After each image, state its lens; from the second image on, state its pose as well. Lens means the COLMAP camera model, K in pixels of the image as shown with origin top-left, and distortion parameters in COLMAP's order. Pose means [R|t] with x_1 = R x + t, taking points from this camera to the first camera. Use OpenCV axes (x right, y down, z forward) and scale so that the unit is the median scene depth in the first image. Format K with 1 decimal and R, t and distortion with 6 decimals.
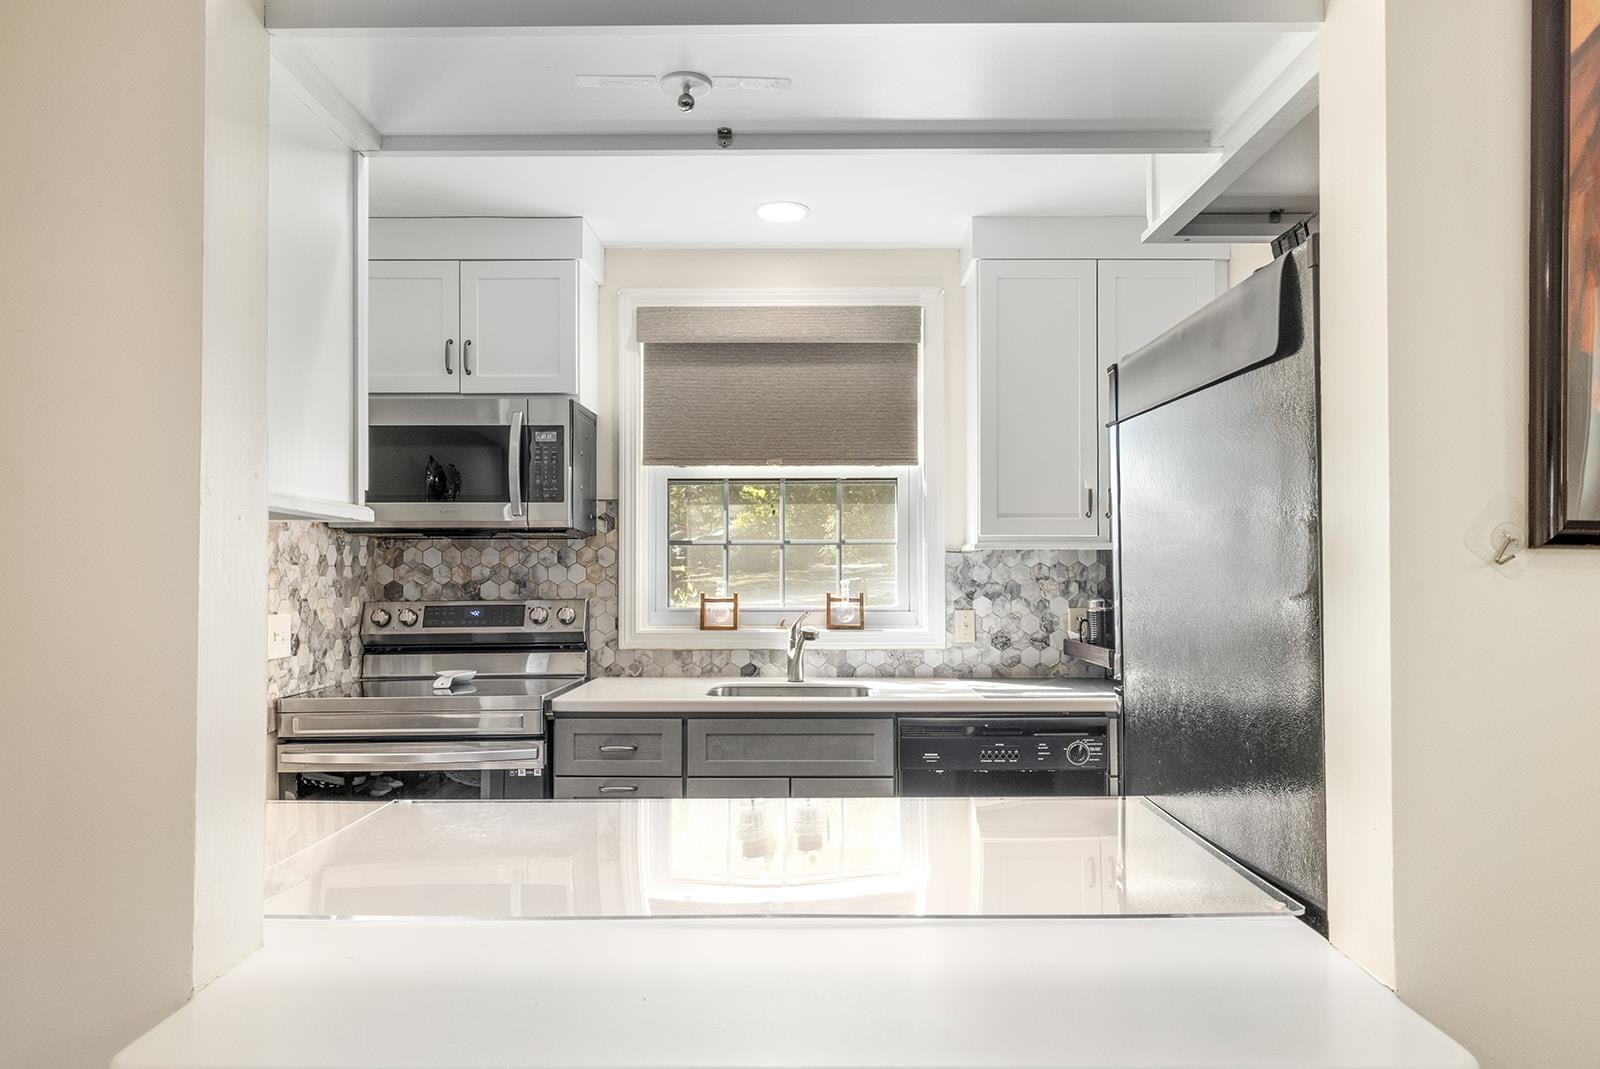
lens RADIAL K [[1018.2, 0, 800.8], [0, 1018.2, 545.1], [0, 0, 1]] dist [-0.003565, -0.000078]
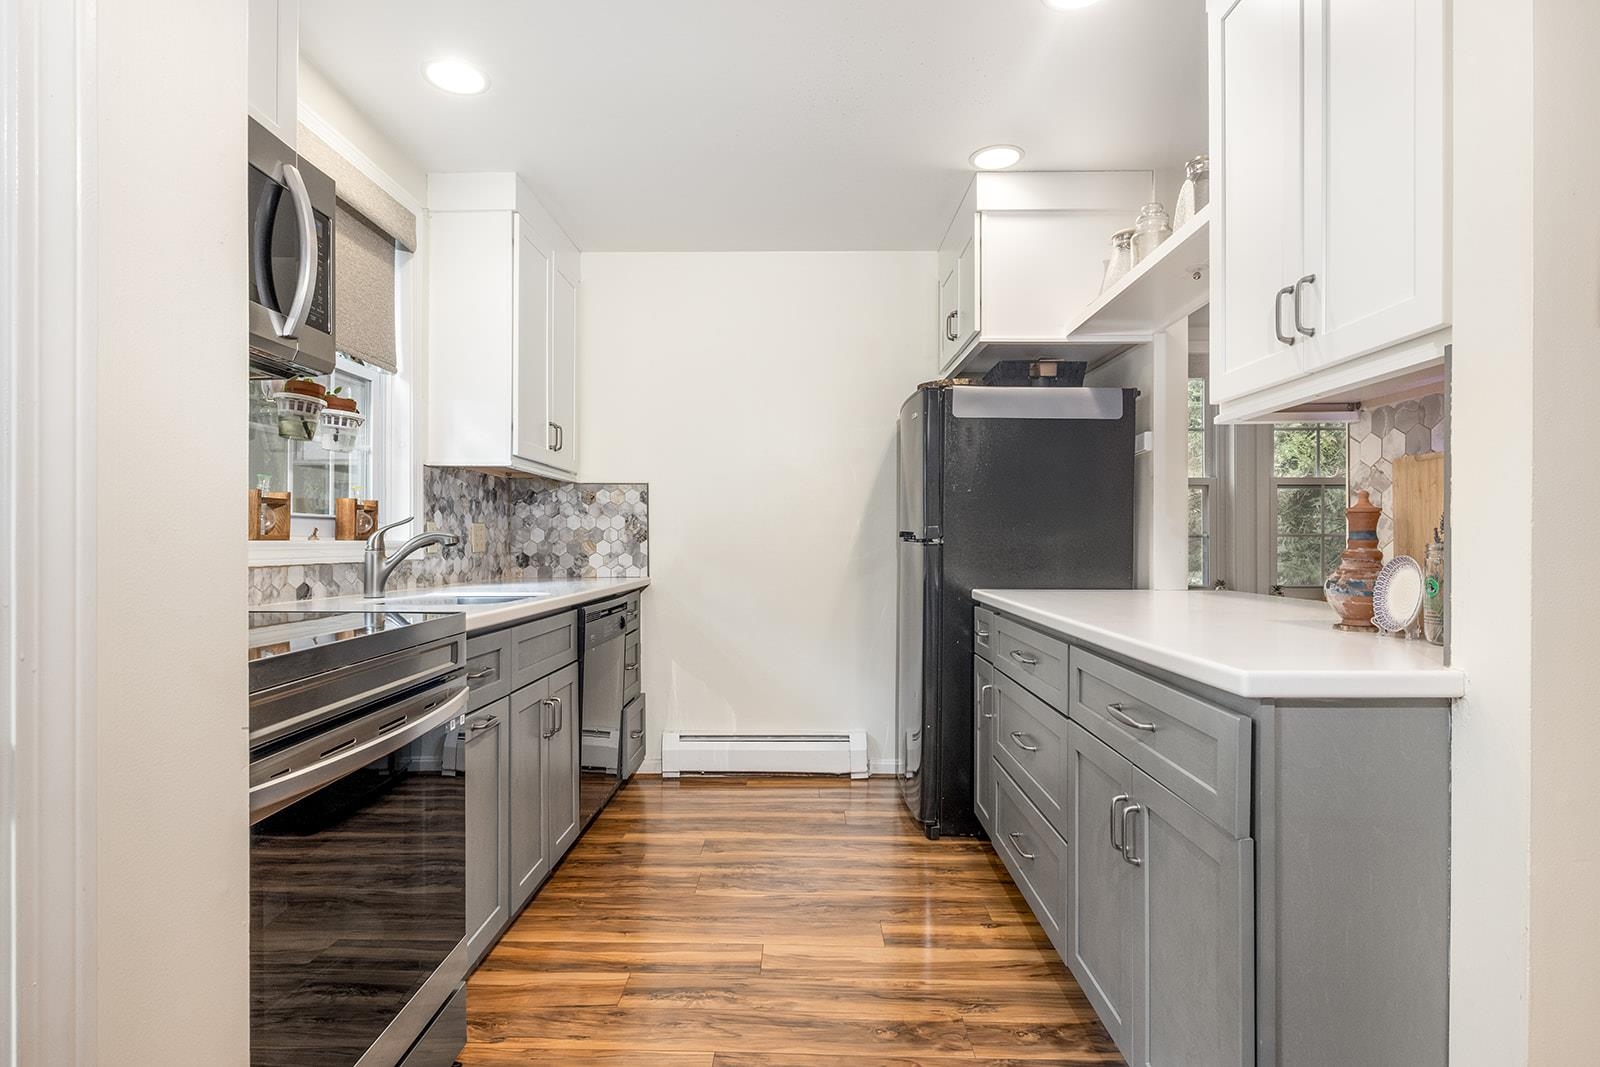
lens RADIAL K [[809.3, 0, 802.2], [0, 809.3, 539.0], [0, 0, 1]] dist [-0.024176, -0.000413]
pose [[0.018034, 0.005945, 0.999820, -0.661248], [-0.031833, 0.999479, -0.005369, 0.073745], [-0.999330, -0.031730, 0.018214, 0.604917]]
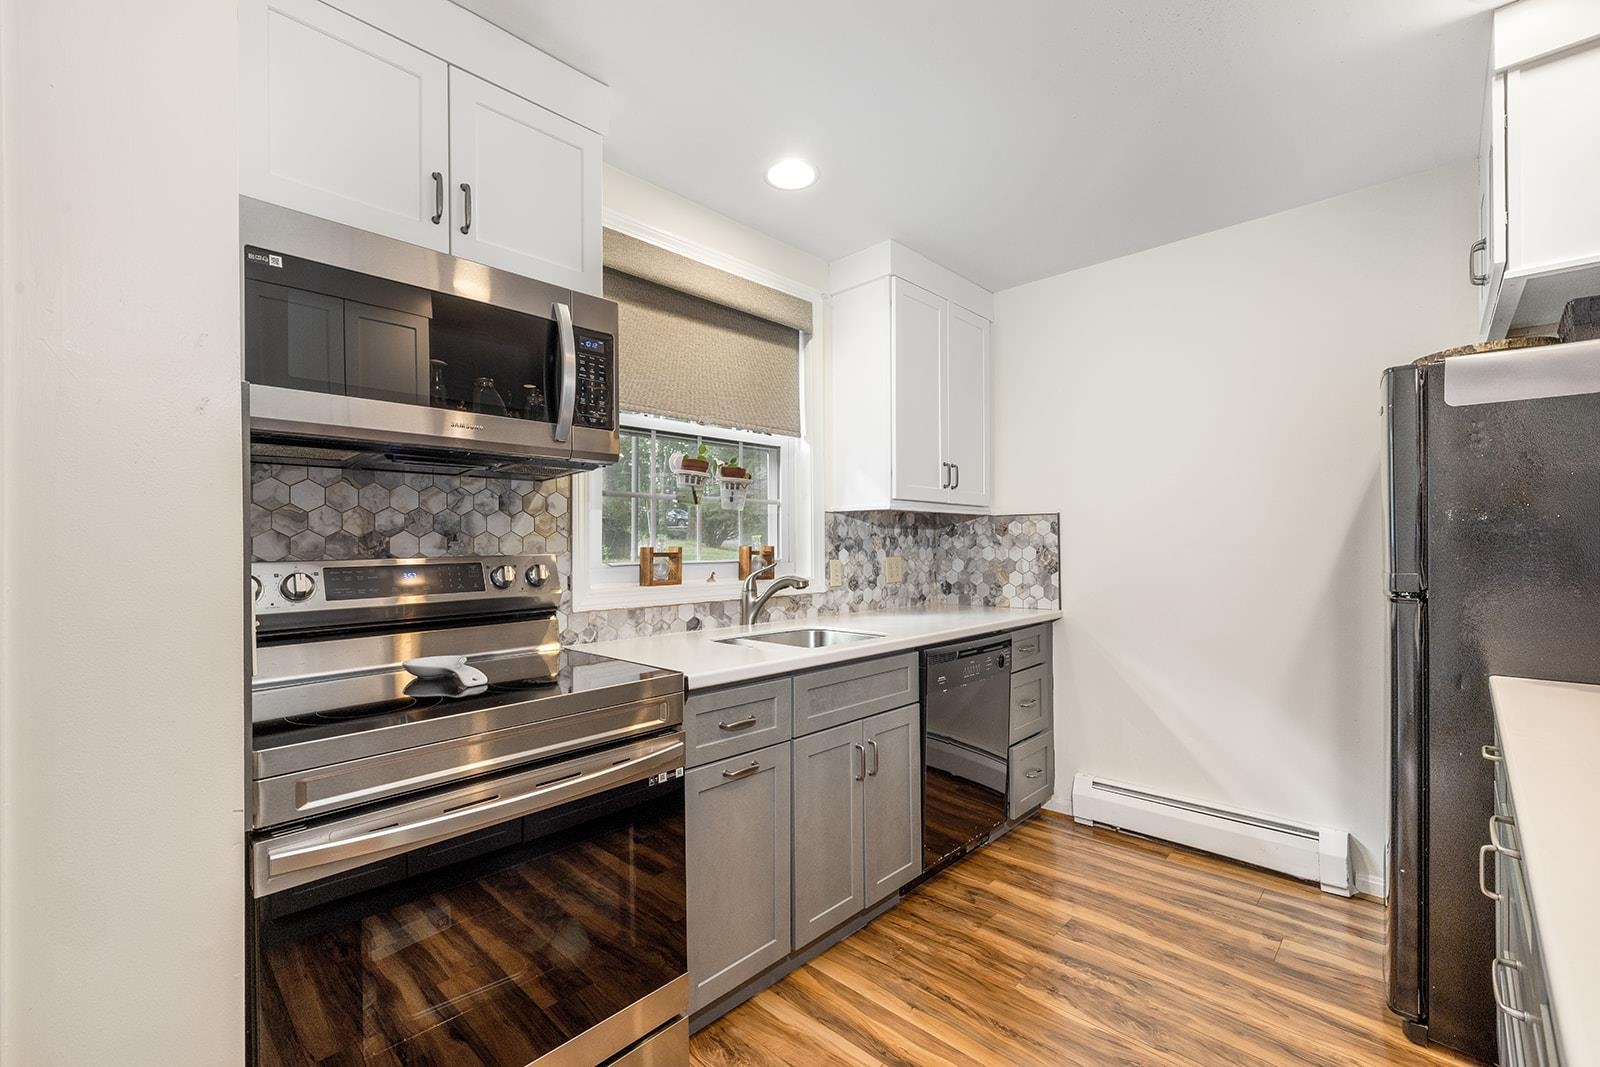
lens RADIAL K [[675.7, 0, 800.3], [0, 675.7, 540.4], [0, 0, 1]] dist [-0.004536, -0.001215]
pose [[0.699592, 0.002357, 0.714539, -0.451483], [-0.017221, 0.999760, 0.013563, 0.030052], [-0.714335, -0.021793, 0.699465, 0.461852]]
